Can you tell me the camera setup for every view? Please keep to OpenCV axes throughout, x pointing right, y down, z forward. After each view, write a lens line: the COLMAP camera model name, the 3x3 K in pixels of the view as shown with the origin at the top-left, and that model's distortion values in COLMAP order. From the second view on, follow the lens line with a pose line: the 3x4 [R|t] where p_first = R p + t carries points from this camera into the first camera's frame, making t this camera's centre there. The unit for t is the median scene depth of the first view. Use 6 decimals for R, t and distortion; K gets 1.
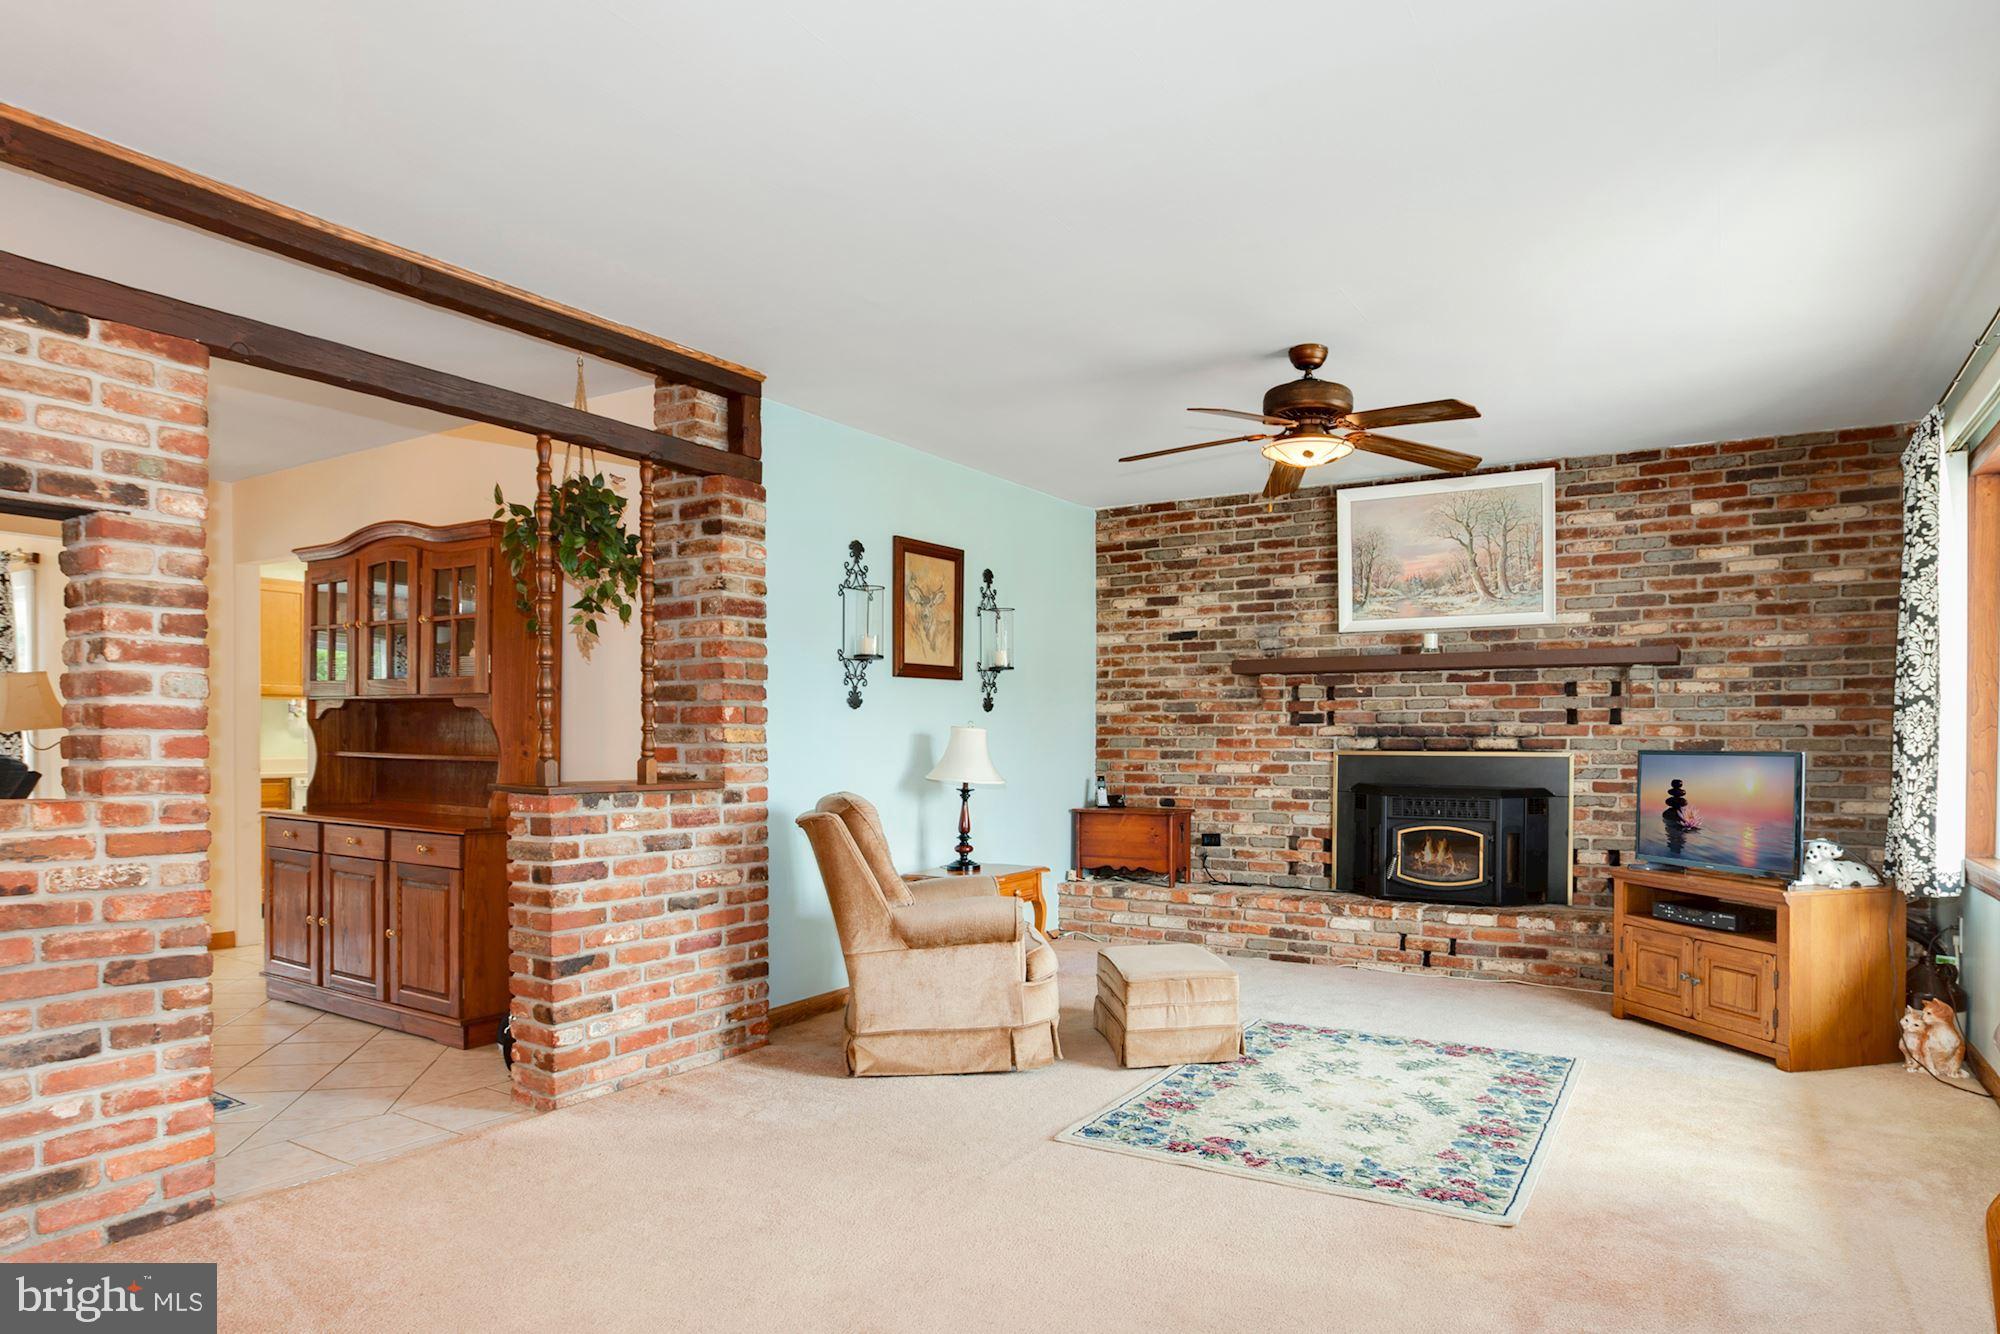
lens RADIAL K [[1161.9, 0, 1001.0], [0, 1161.9, 747.3], [0, 0, 1]] dist [-0.086229, 0.043051]
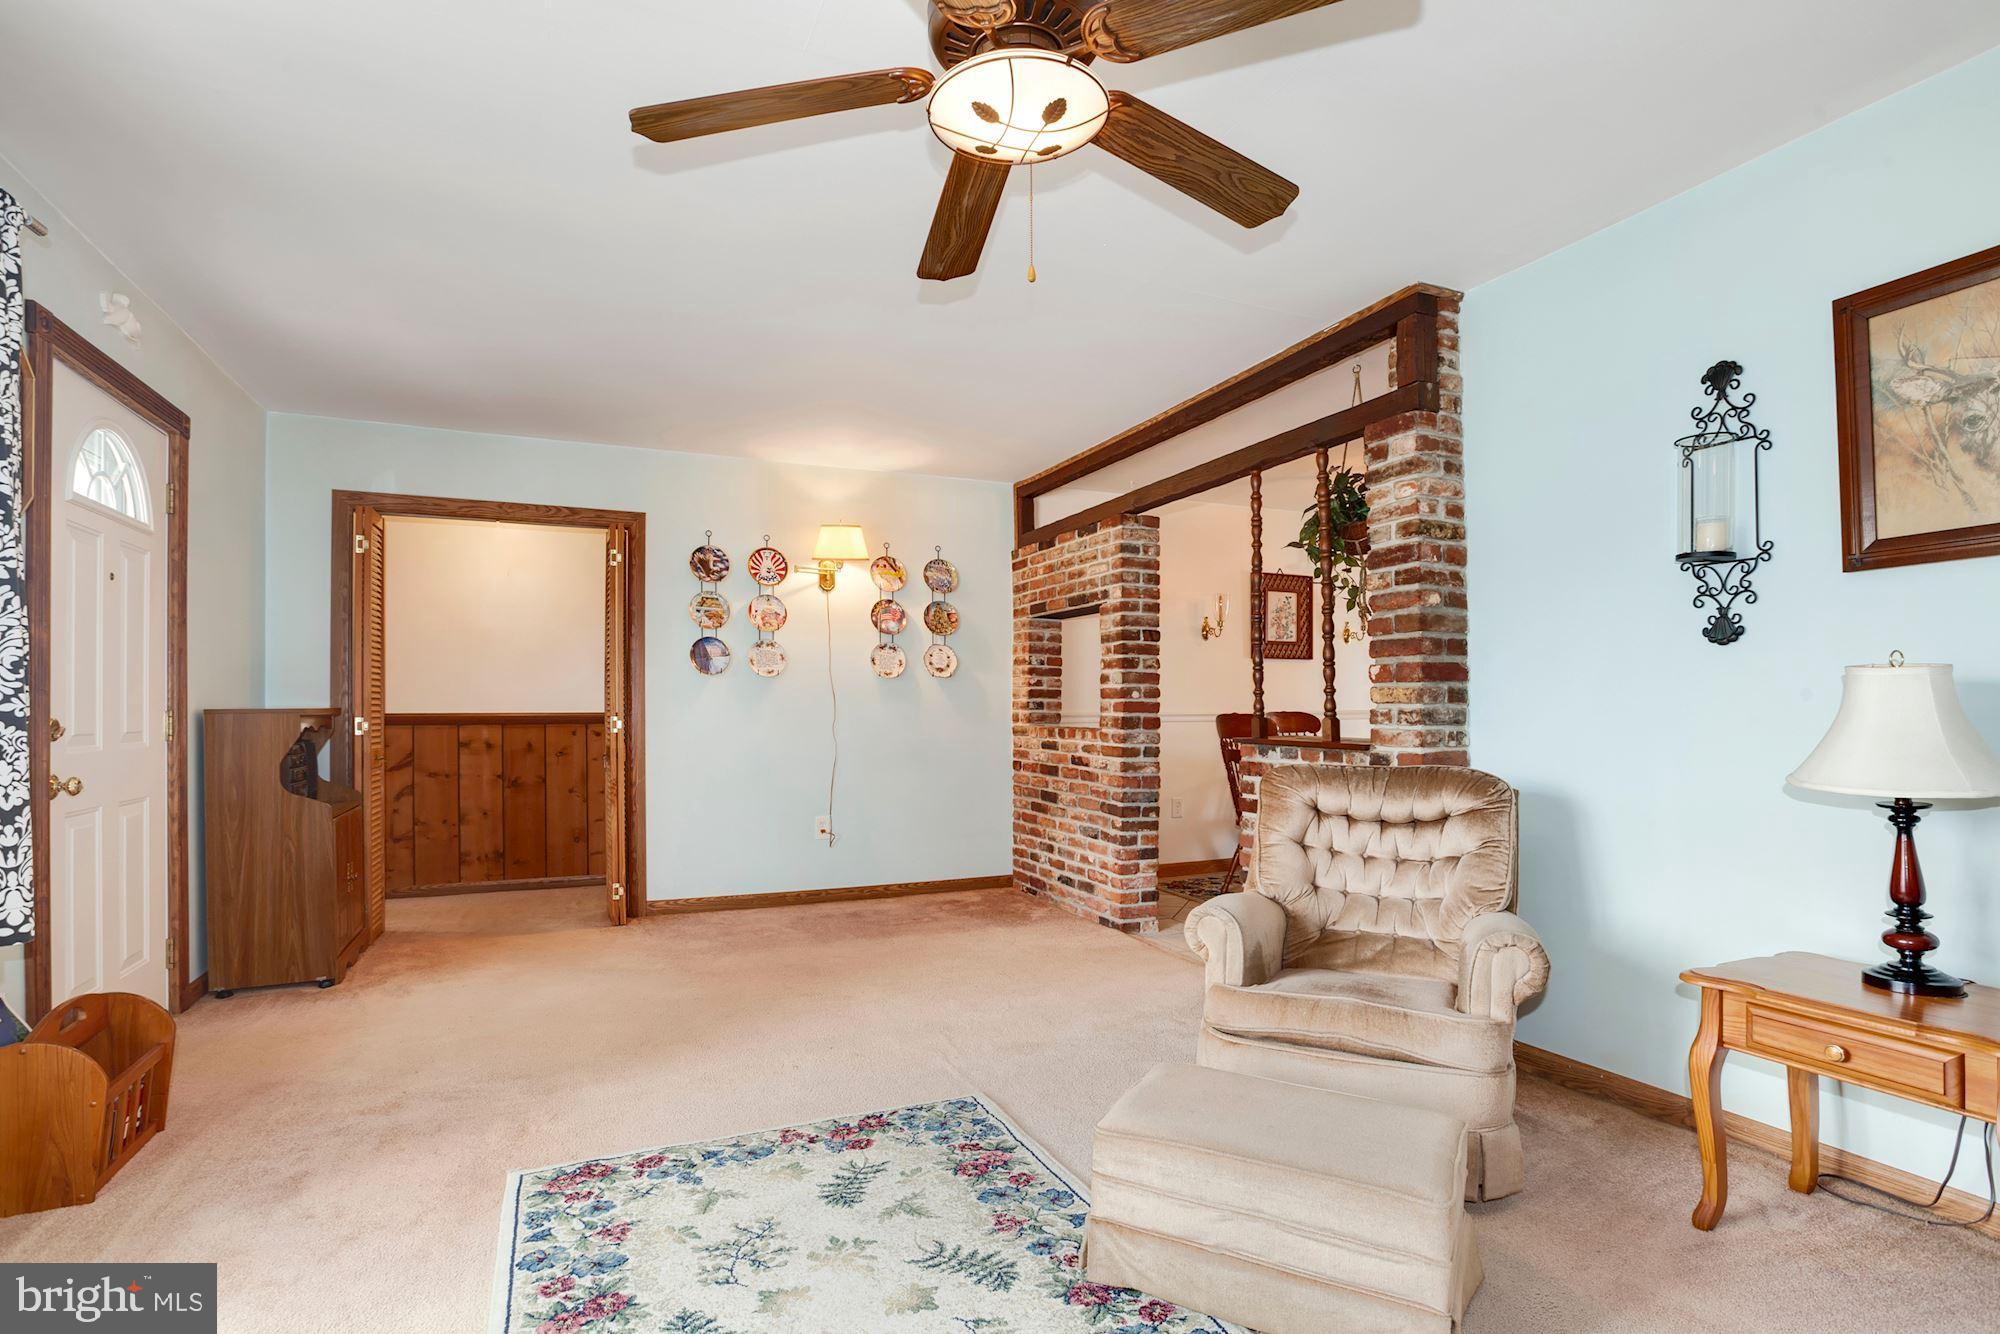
lens RADIAL K [[993.4, 0, 1000.0], [0, 993.4, 667.0], [0, 0, 1]] dist [-0.039072, 0.022985]
pose [[-0.562172, -0.033458, -0.826343, 0.456912], [-0.003553, 0.999270, -0.038042, -0.001254], [0.827013, -0.018450, -0.561880, 0.899052]]
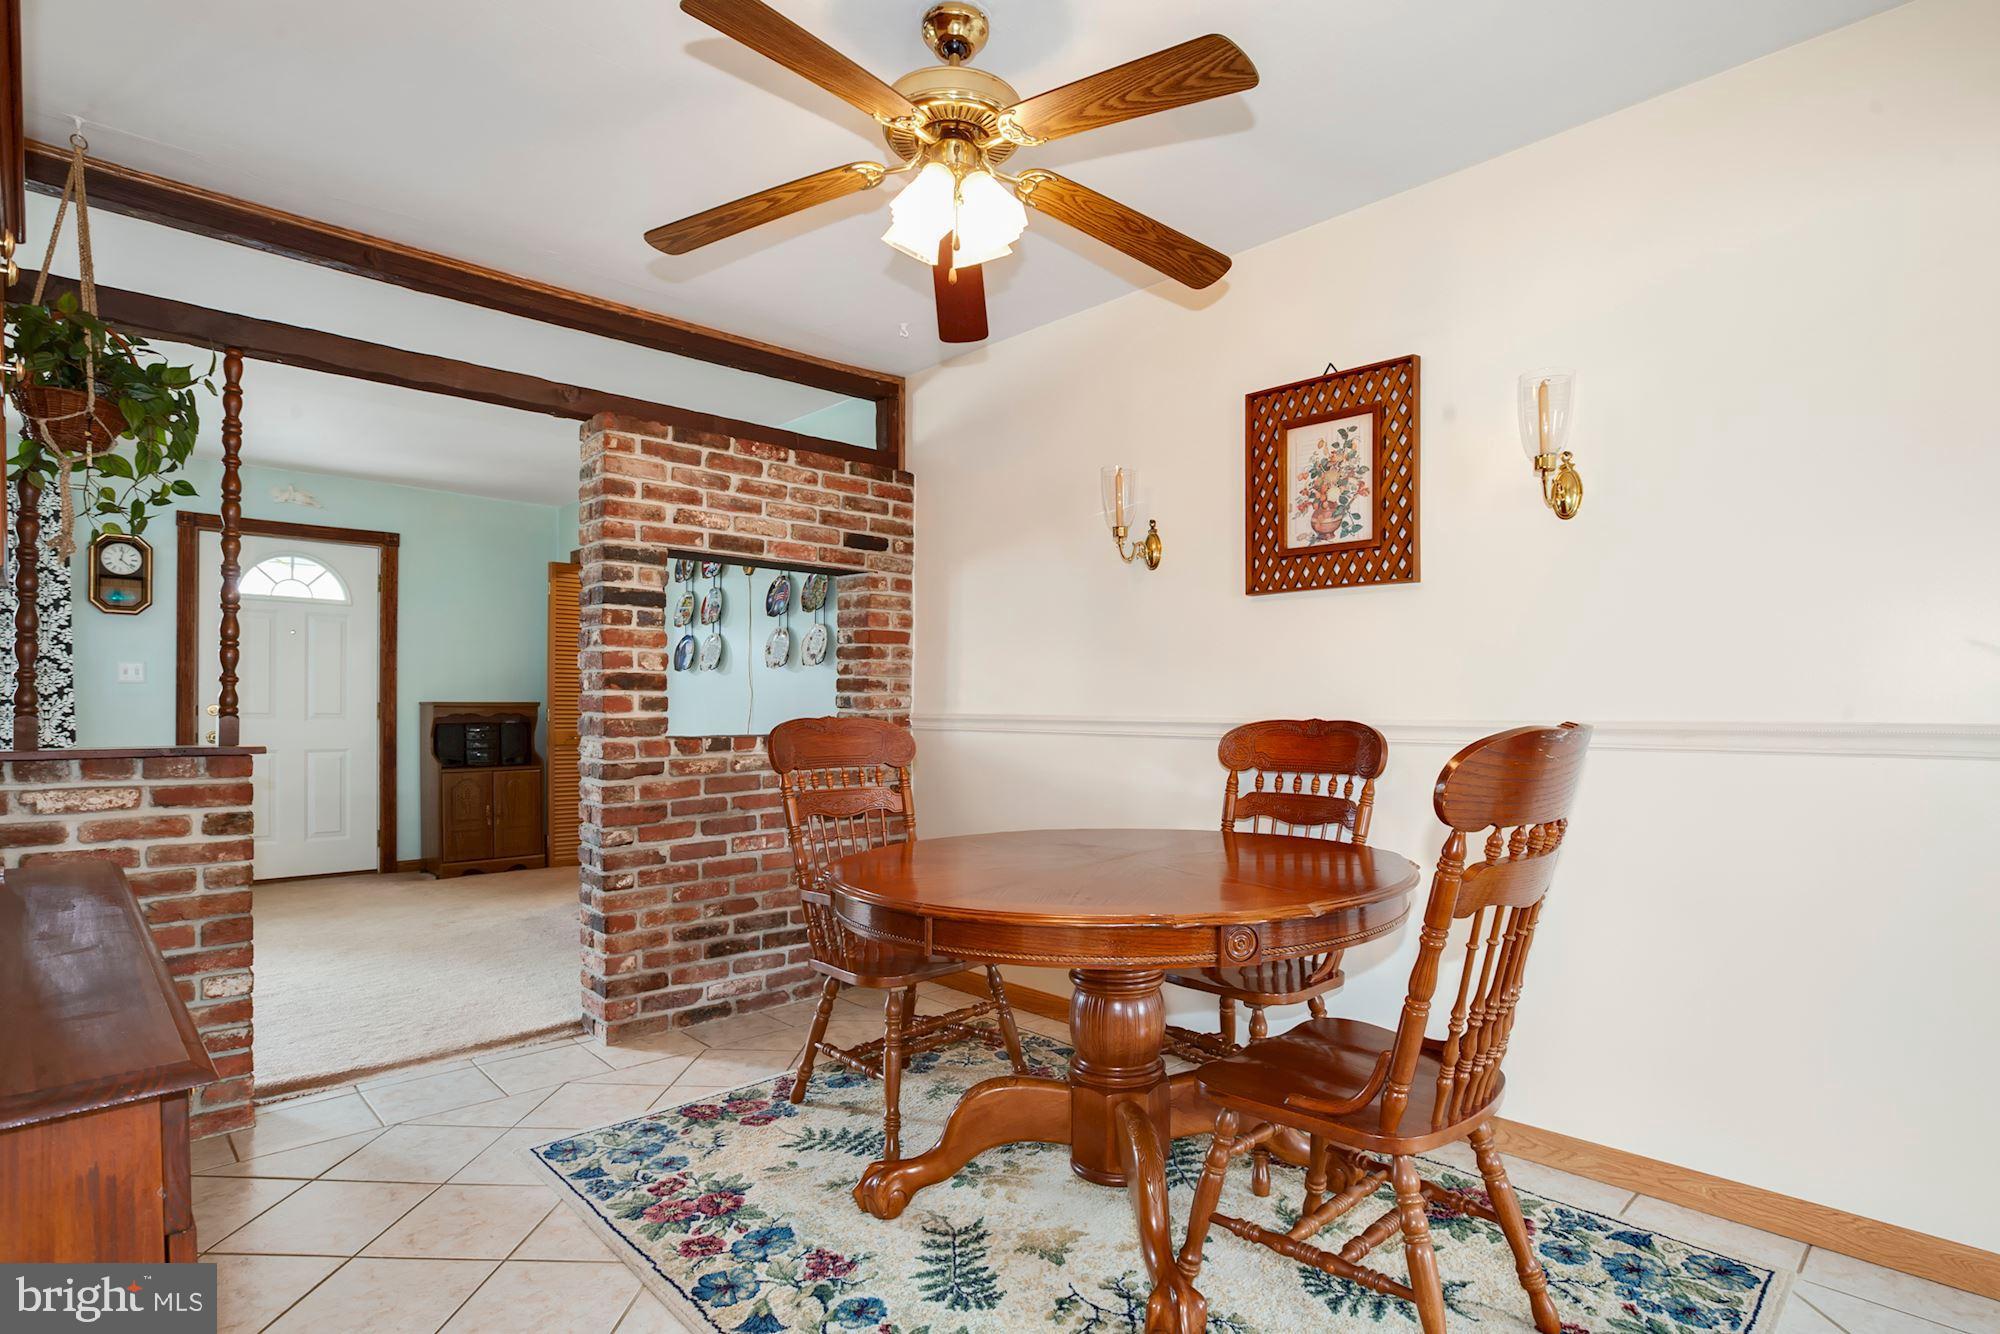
lens RADIAL K [[1018.8, 0, 1009.0], [0, 1018.8, 712.9], [0, 0, 1]] dist [-0.058949, 0.026561]
pose [[-0.969838, -0.008818, 0.243592, -0.760366], [-0.007280, 0.999947, 0.007215, 0.000868], [-0.243643, 0.005224, -0.969851, 1.033182]]
